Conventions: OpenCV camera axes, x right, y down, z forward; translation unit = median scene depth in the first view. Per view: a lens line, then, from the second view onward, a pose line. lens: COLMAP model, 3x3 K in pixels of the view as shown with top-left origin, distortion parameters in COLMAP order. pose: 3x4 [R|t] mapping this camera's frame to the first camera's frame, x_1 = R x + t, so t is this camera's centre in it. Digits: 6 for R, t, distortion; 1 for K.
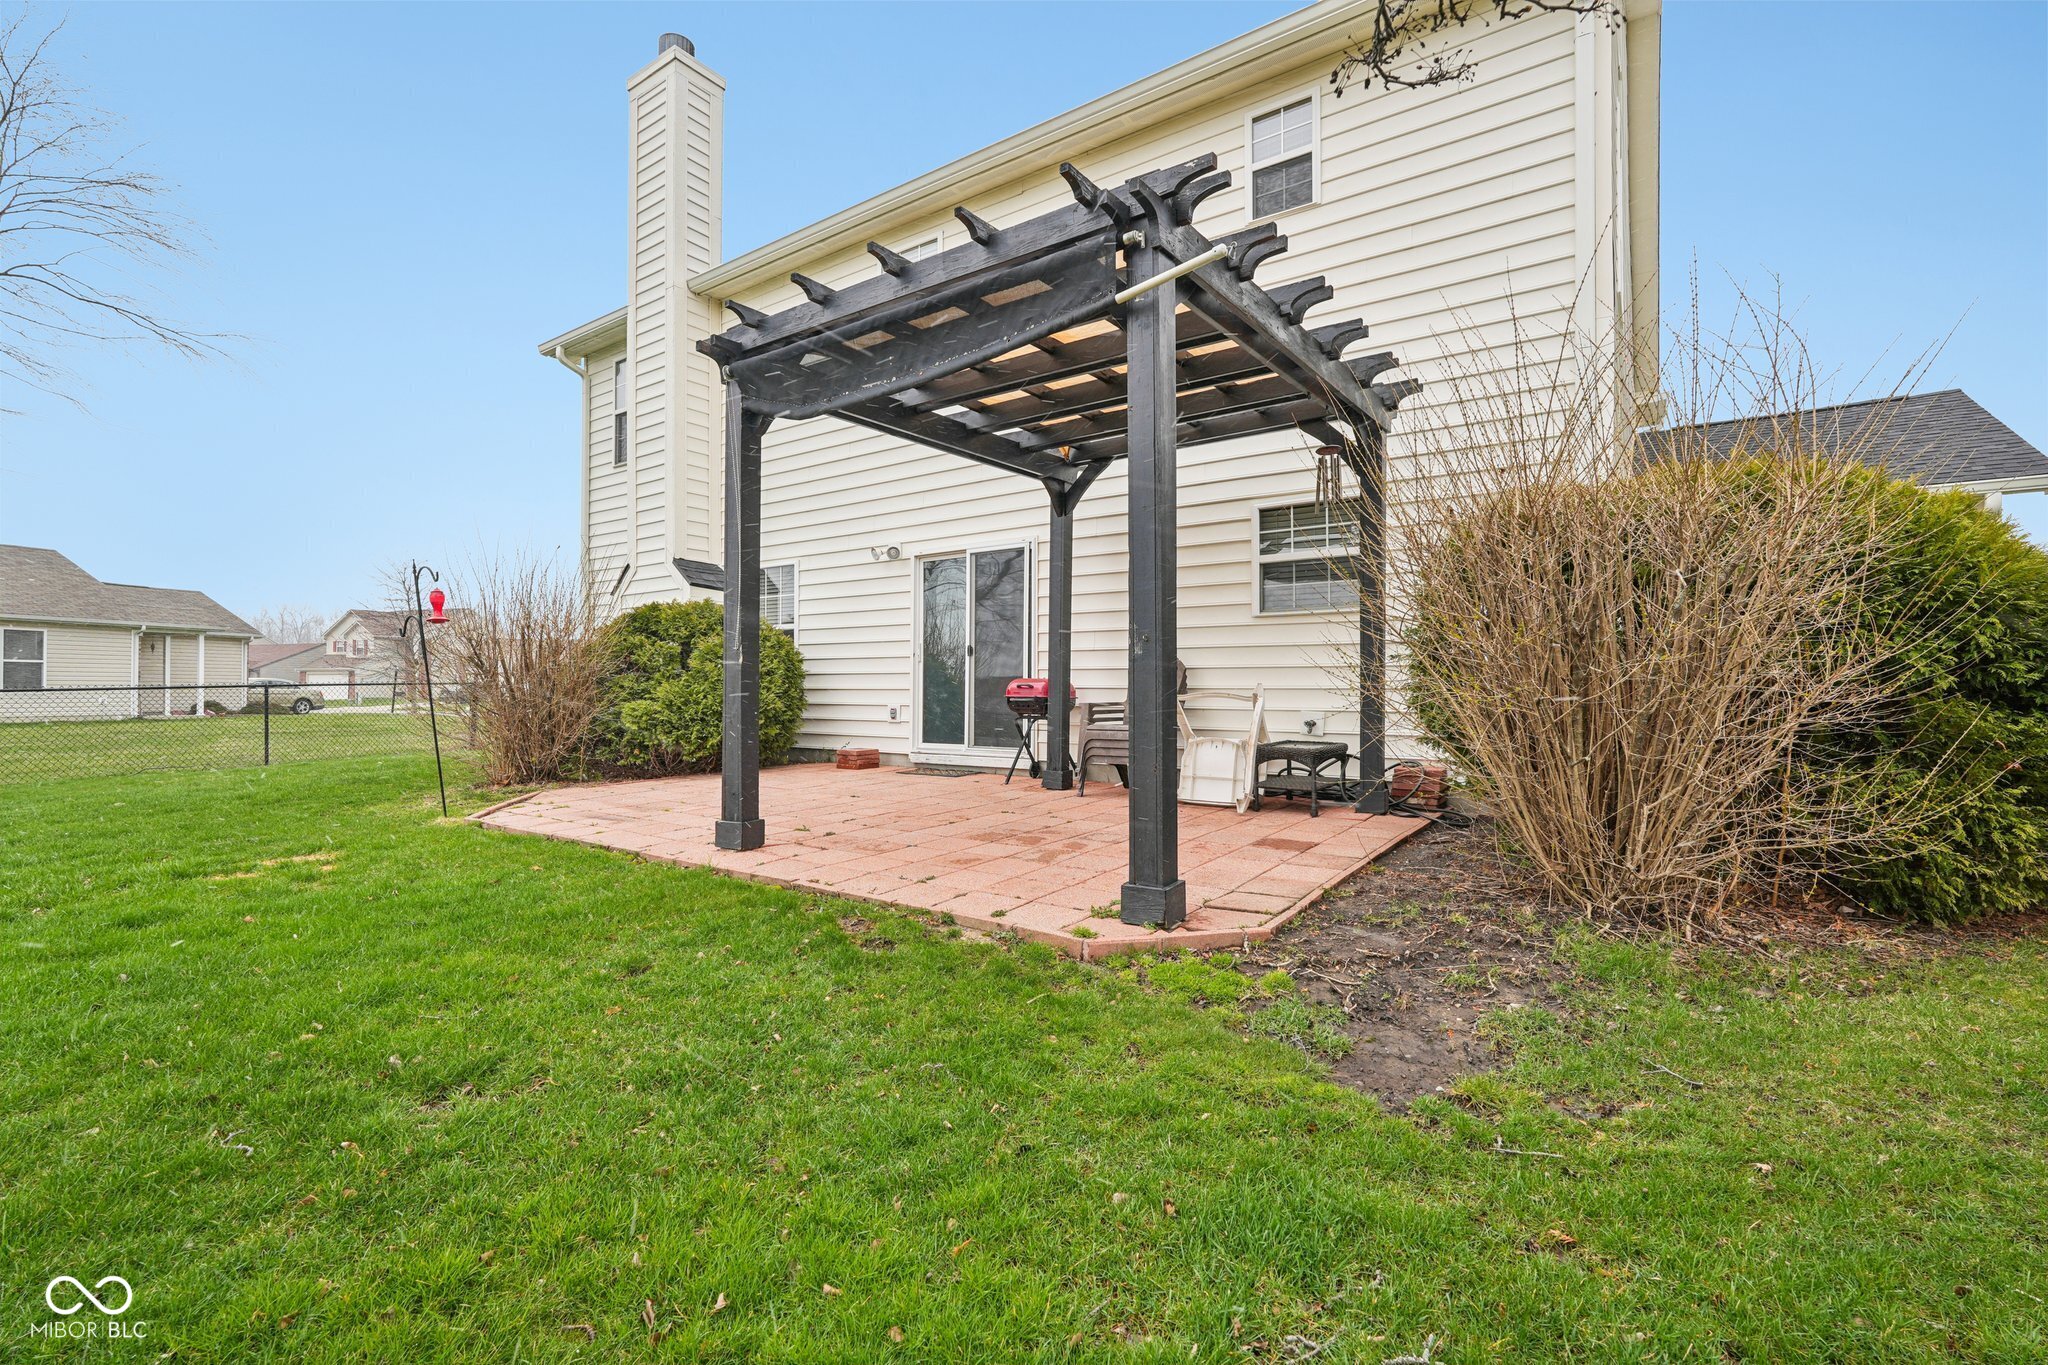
lens RADIAL K [[905.0, 0, 1024.0], [0, 905.0, 682.5], [0, 0, 1]] dist [-0.020663, 0.011520]
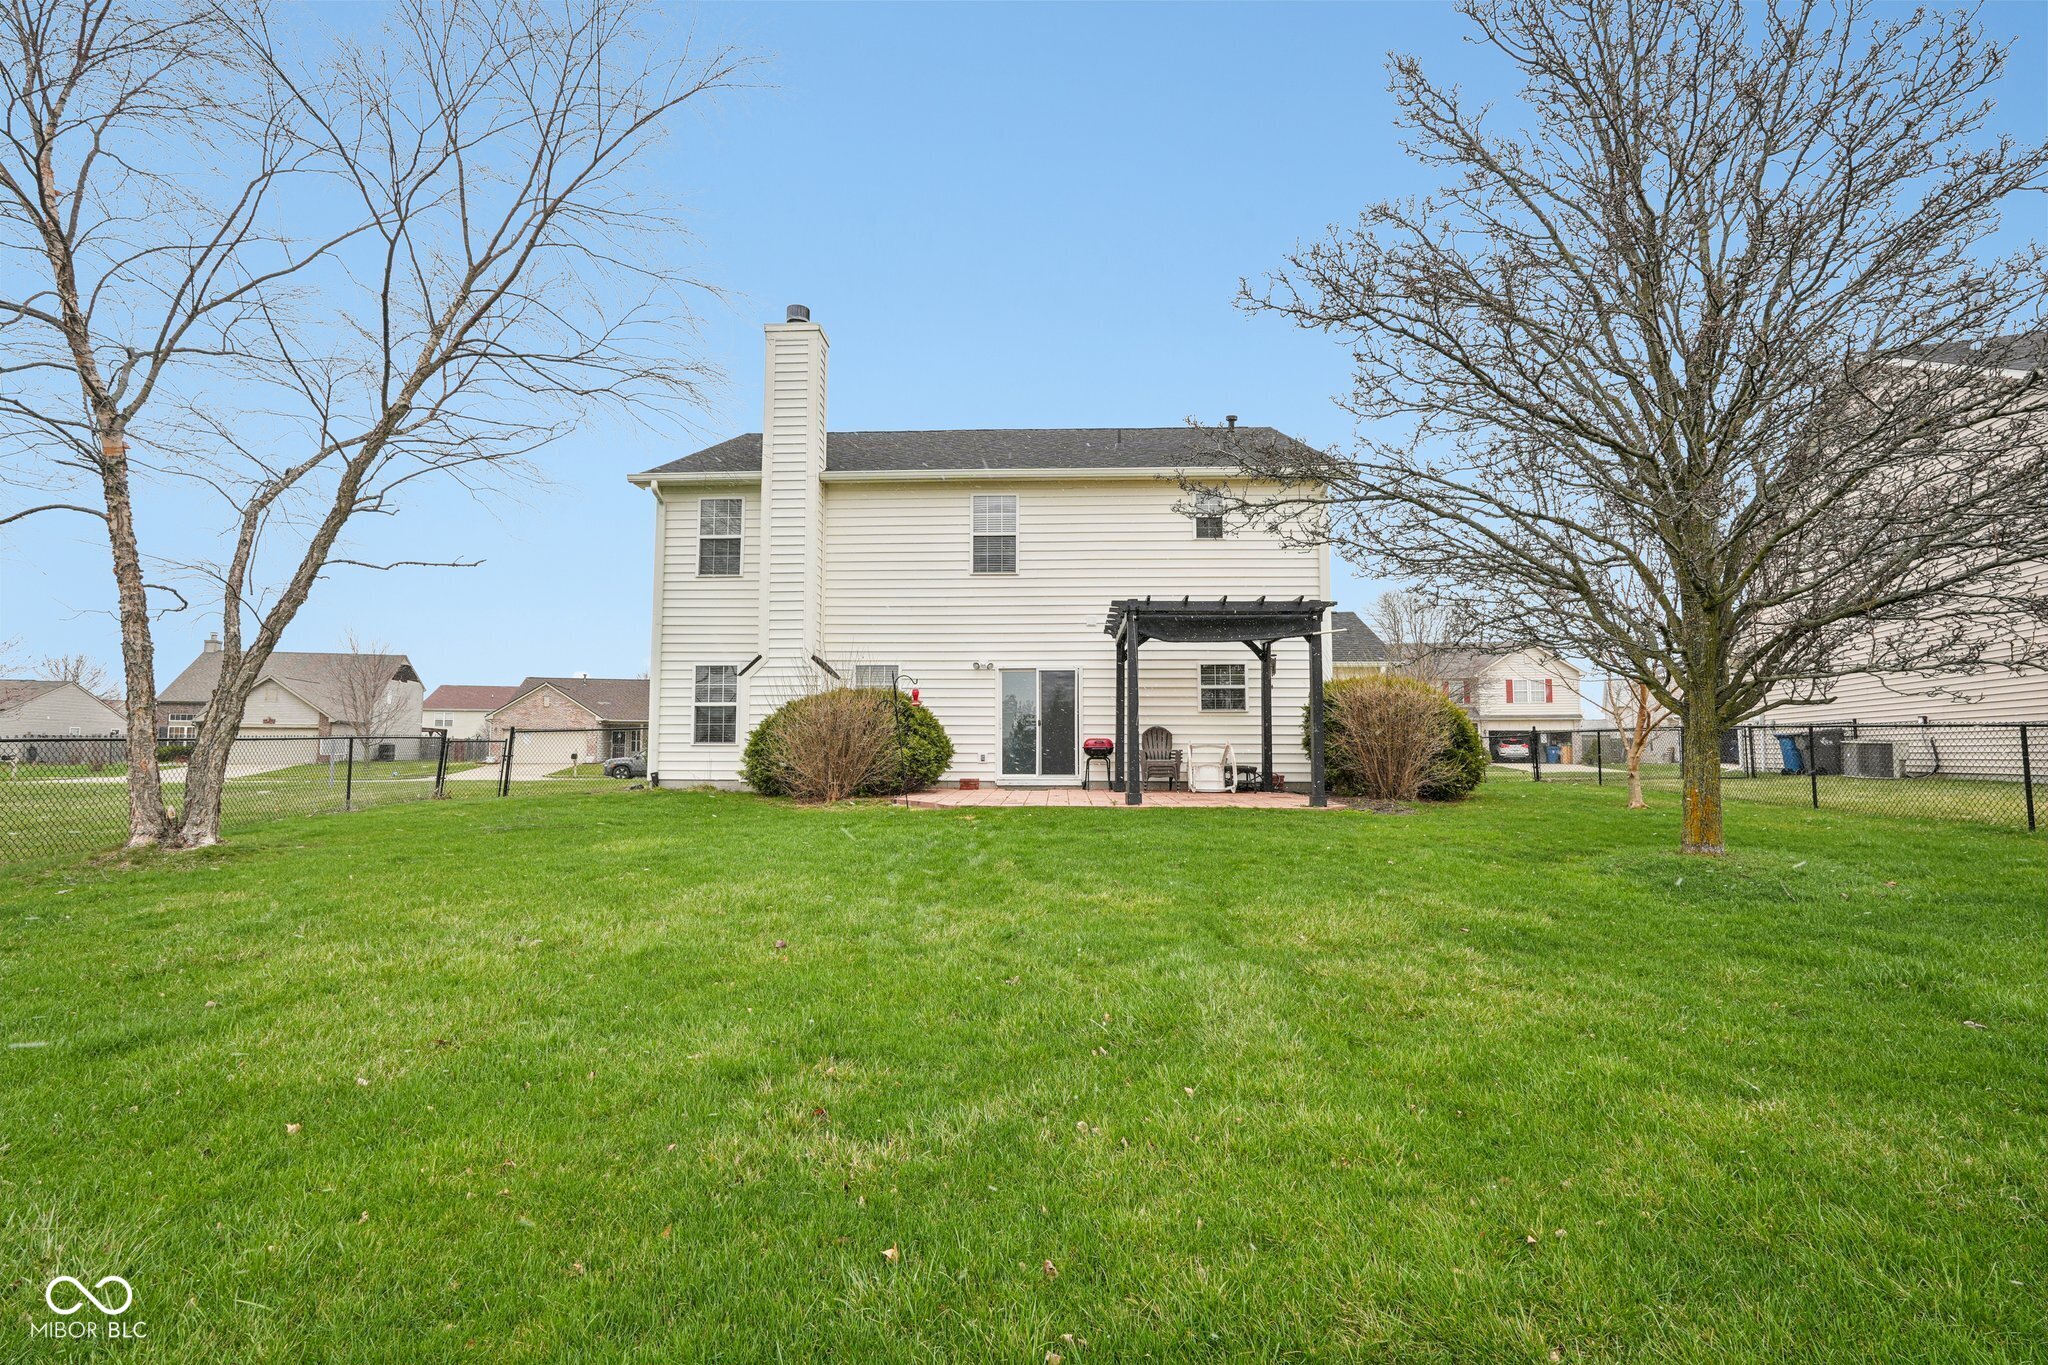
lens RADIAL K [[905.0, 0, 1024.0], [0, 905.0, 682.5], [0, 0, 1]] dist [-0.020663, 0.011520]
pose [[0.838524, 0.046097, 0.542911, -1.084694], [-0.006122, 0.997149, -0.075209, 0.021183], [-0.544830, 0.059741, 0.836416, -0.532609]]
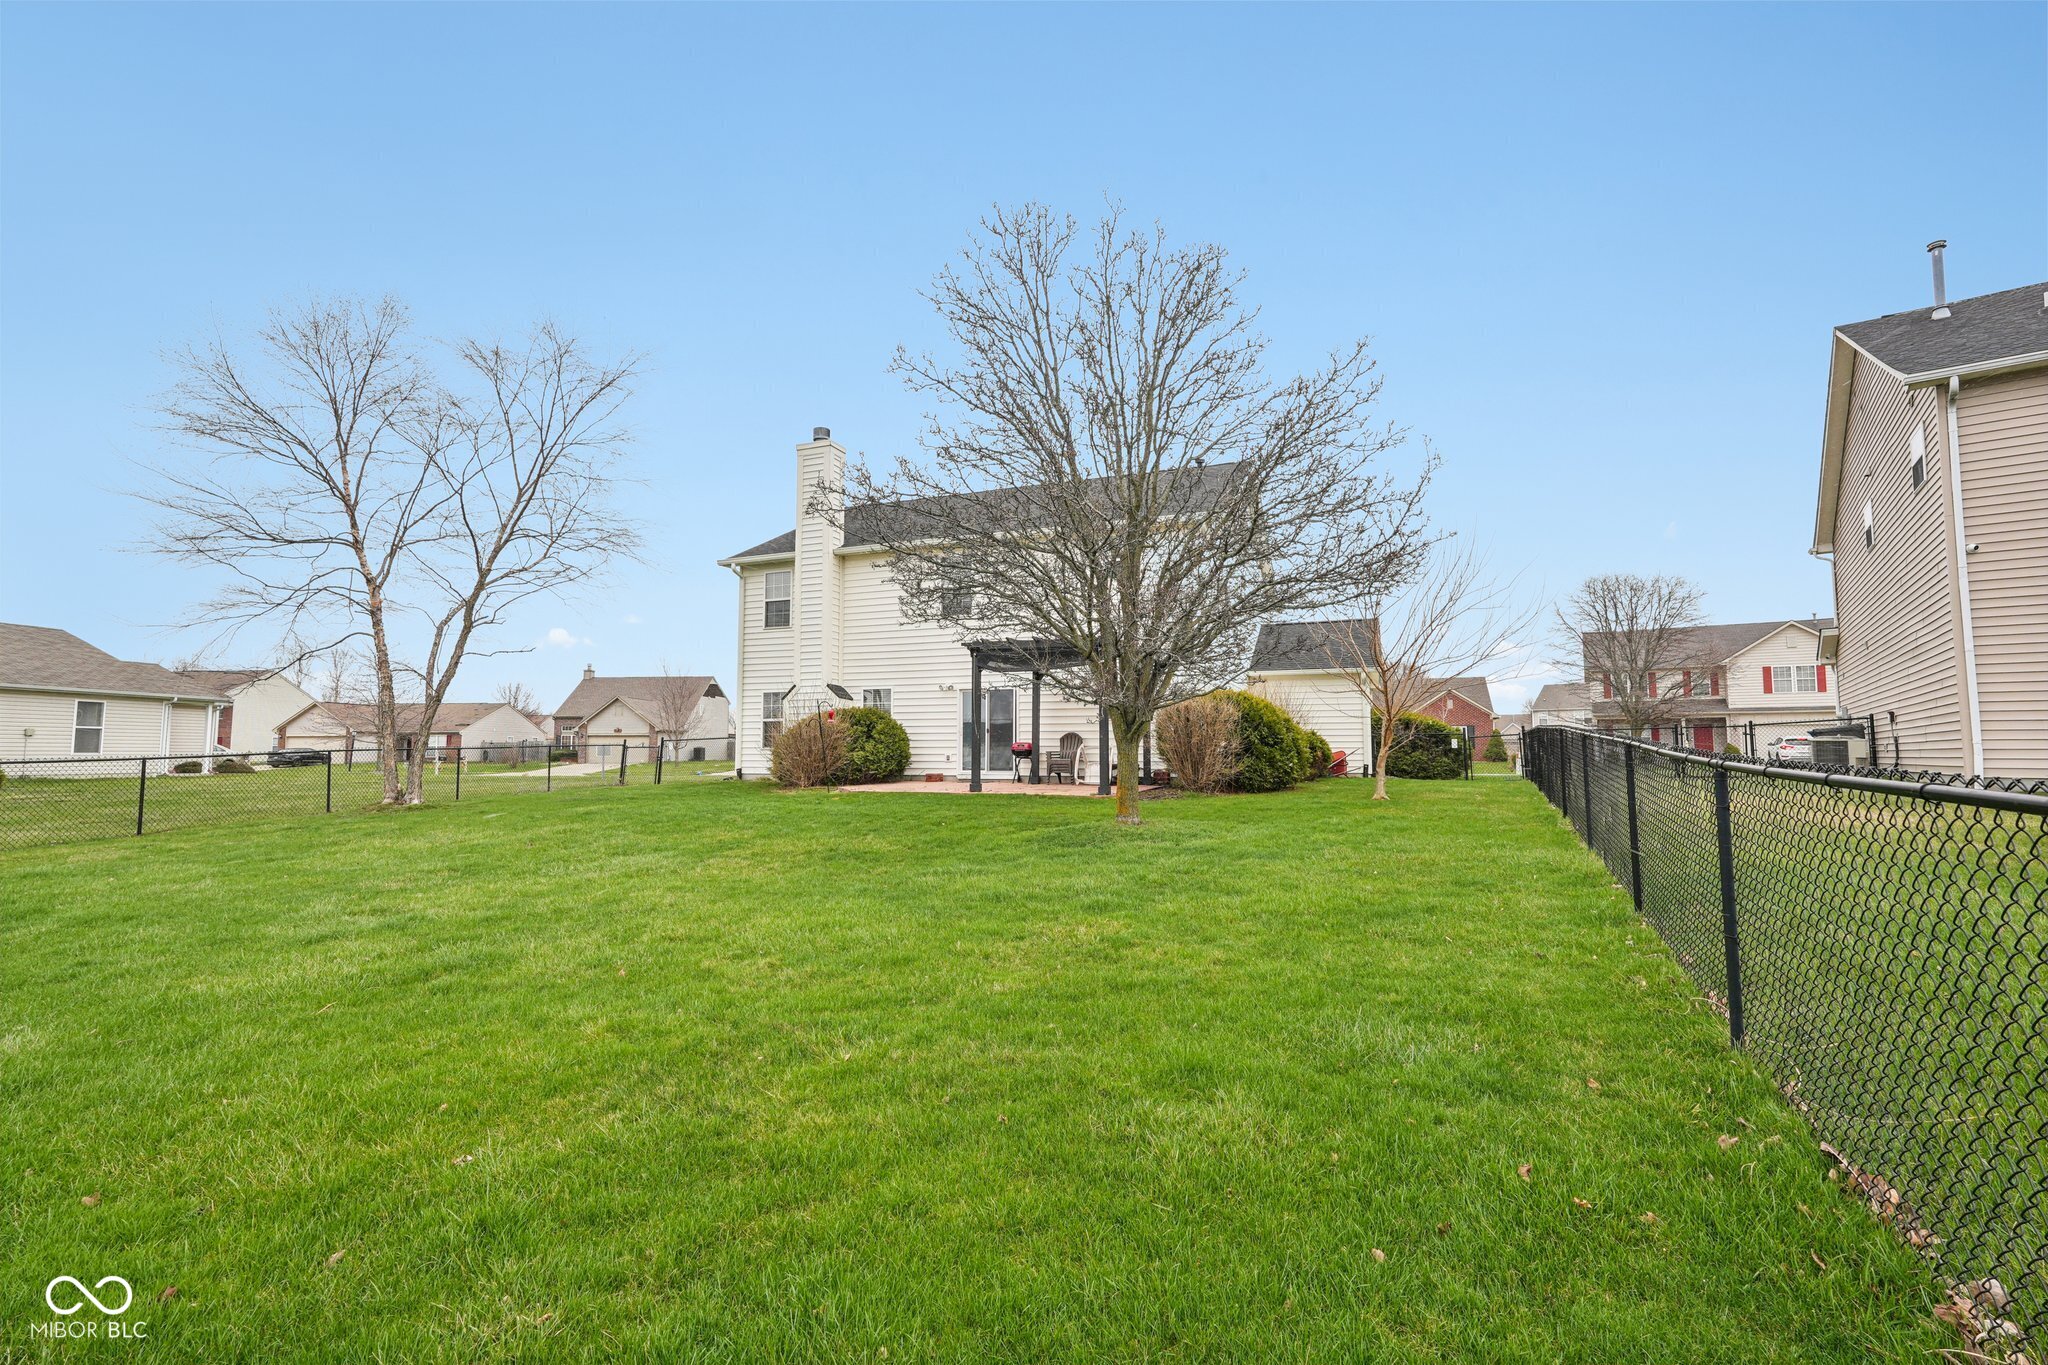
lens RADIAL K [[916.8, 0, 1021.6], [0, 916.8, 668.2], [0, 0, 1]] dist [-0.020140, 0.032621]
pose [[0.971482, 0.022101, 0.236080, -0.541360], [-0.001311, 0.996132, -0.087857, 0.012642], [-0.237109, 0.085042, 0.967754, -1.366281]]
